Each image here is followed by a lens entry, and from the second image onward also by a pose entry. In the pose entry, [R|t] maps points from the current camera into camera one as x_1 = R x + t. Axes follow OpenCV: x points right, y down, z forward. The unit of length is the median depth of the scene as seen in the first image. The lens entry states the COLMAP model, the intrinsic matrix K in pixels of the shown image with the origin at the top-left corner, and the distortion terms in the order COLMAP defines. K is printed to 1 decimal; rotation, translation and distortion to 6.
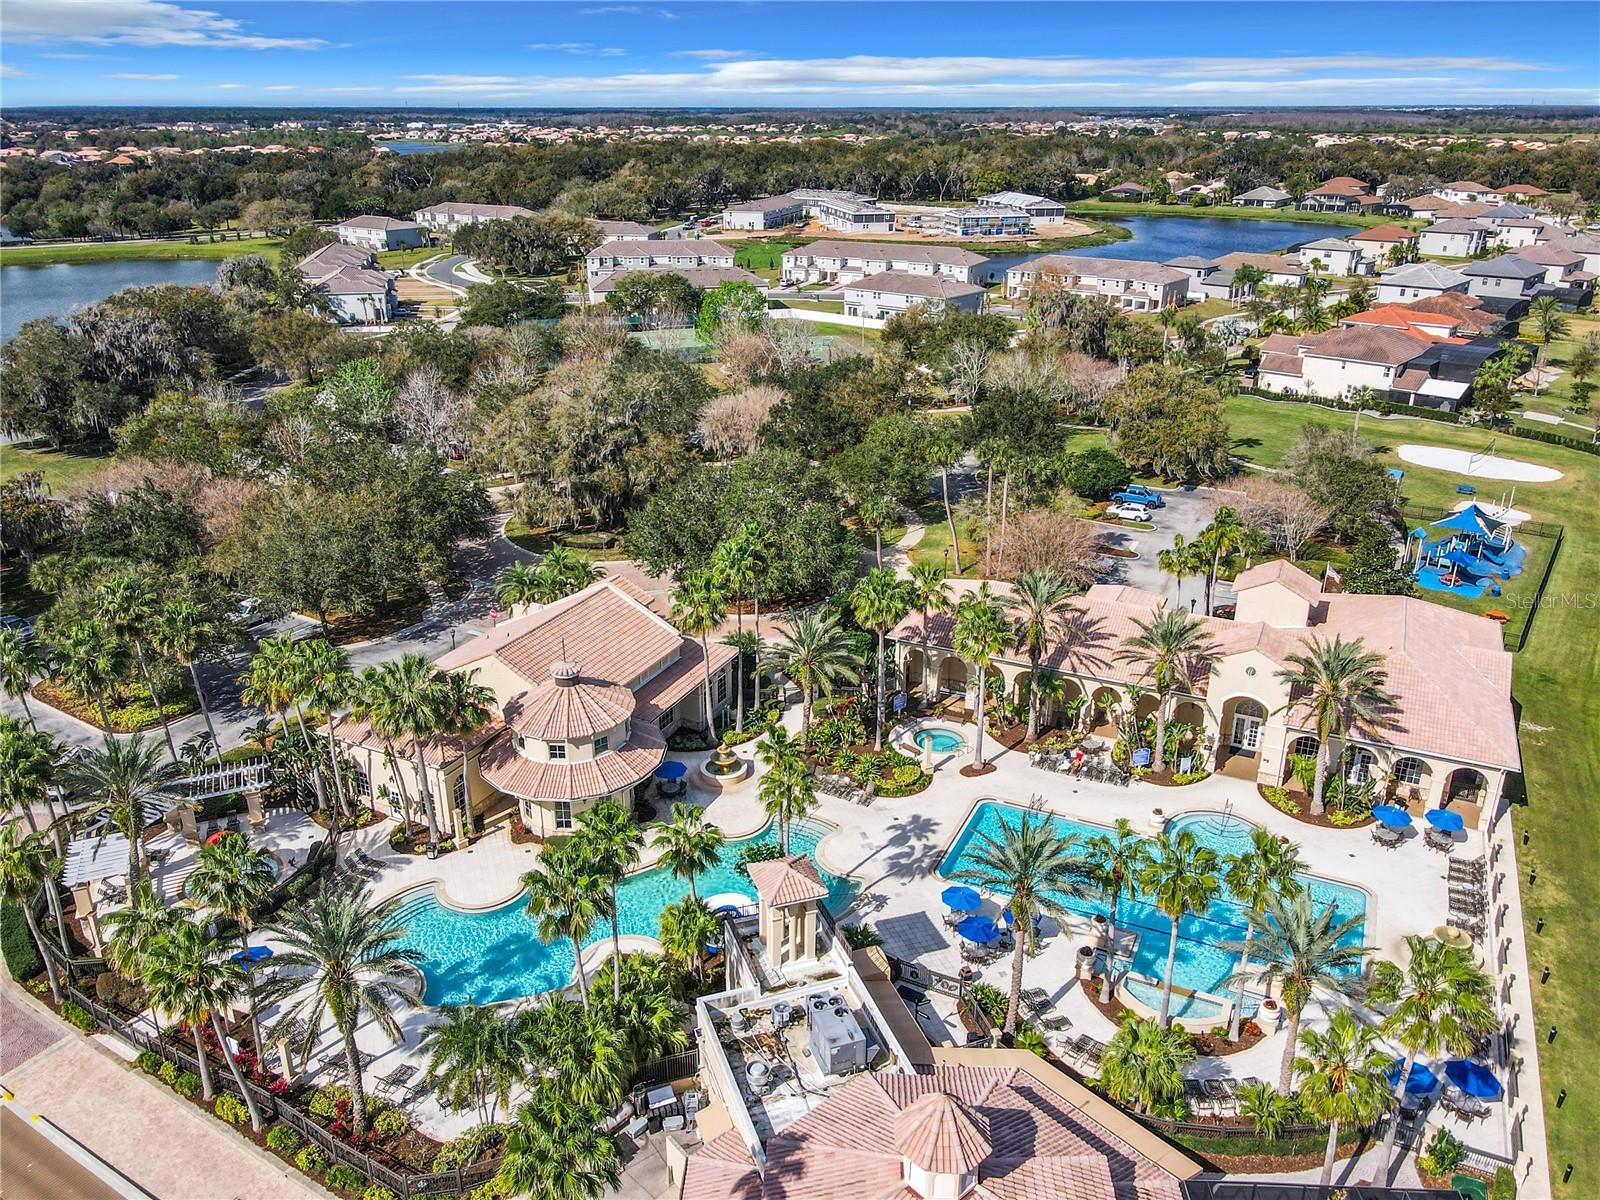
lens RADIAL K [[1163.8, 0, 790.2], [0, 1163.8, 593.9], [0, 0, 1]] dist [0.017569, 0.002518]
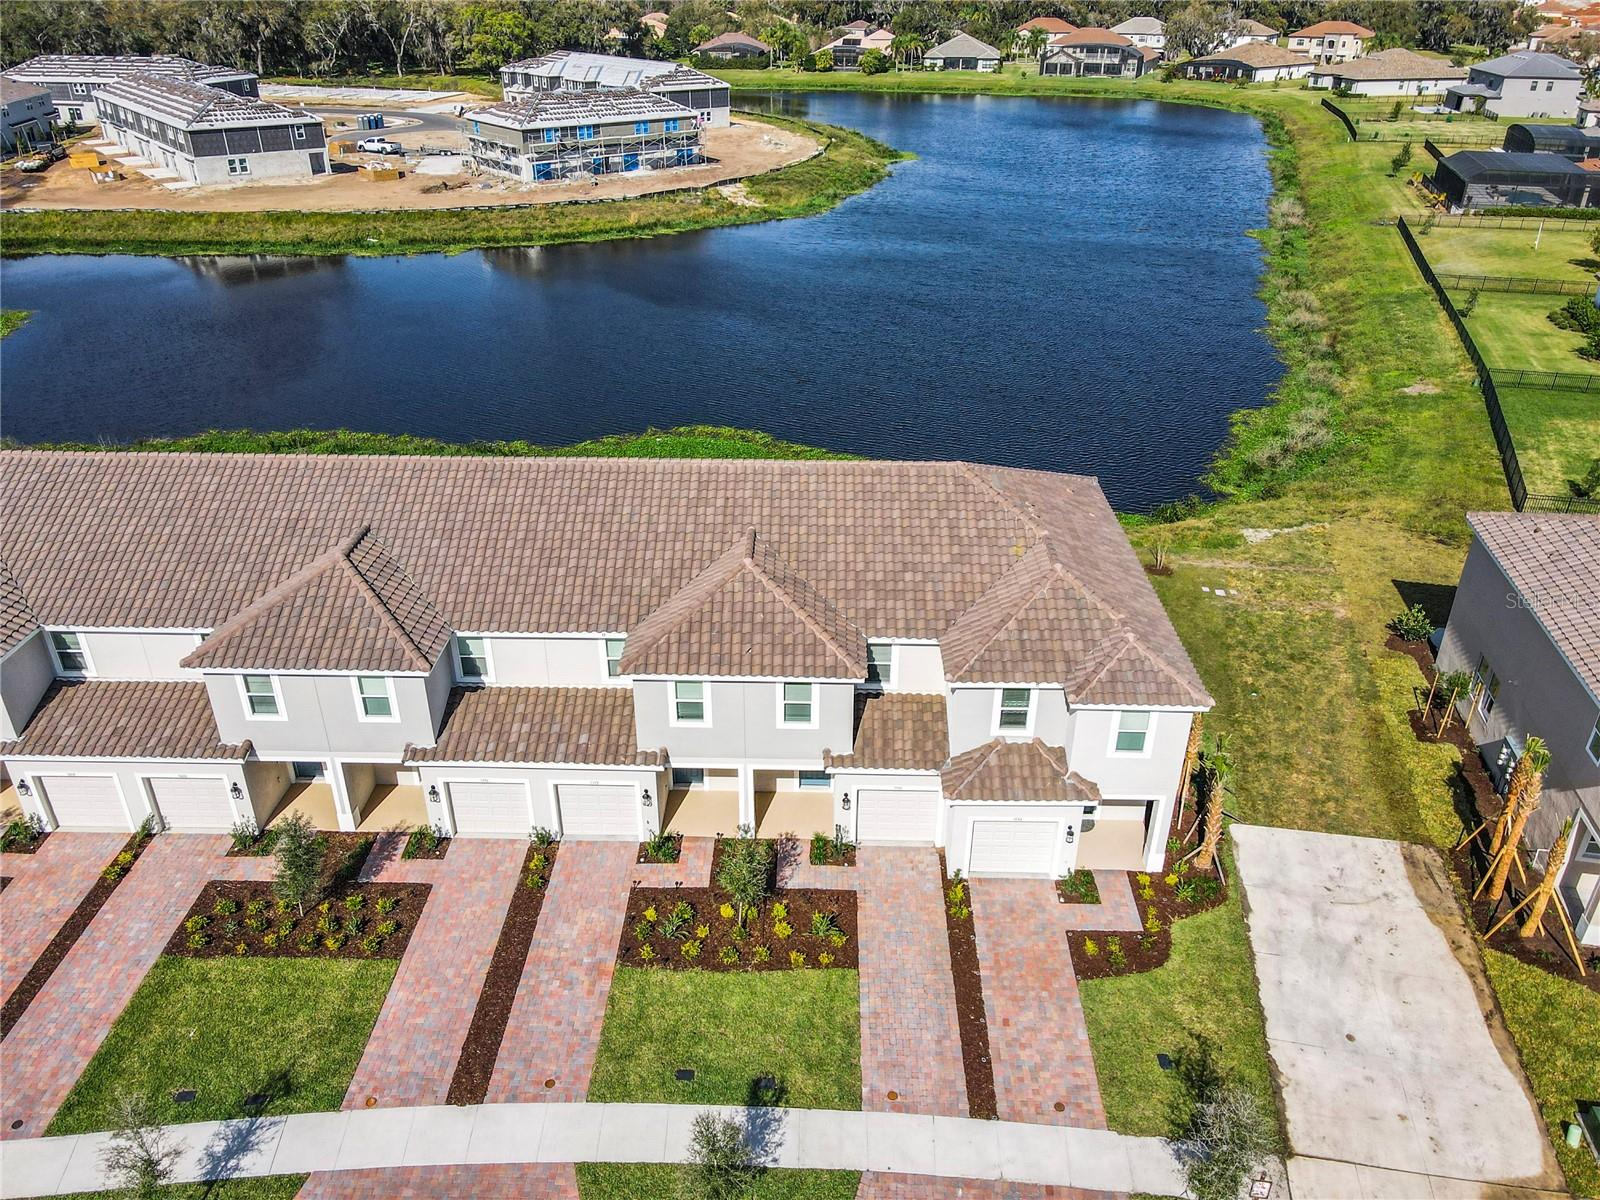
lens RADIAL K [[1163.8, 0, 790.2], [0, 1163.8, 593.9], [0, 0, 1]] dist [0.017569, 0.002518]
pose [[0.897296, -0.206823, 0.389981, 0.042646], [0.167214, 0.976863, 0.133333, -0.179471], [-0.408534, -0.054429, 0.911119, 0.523179]]
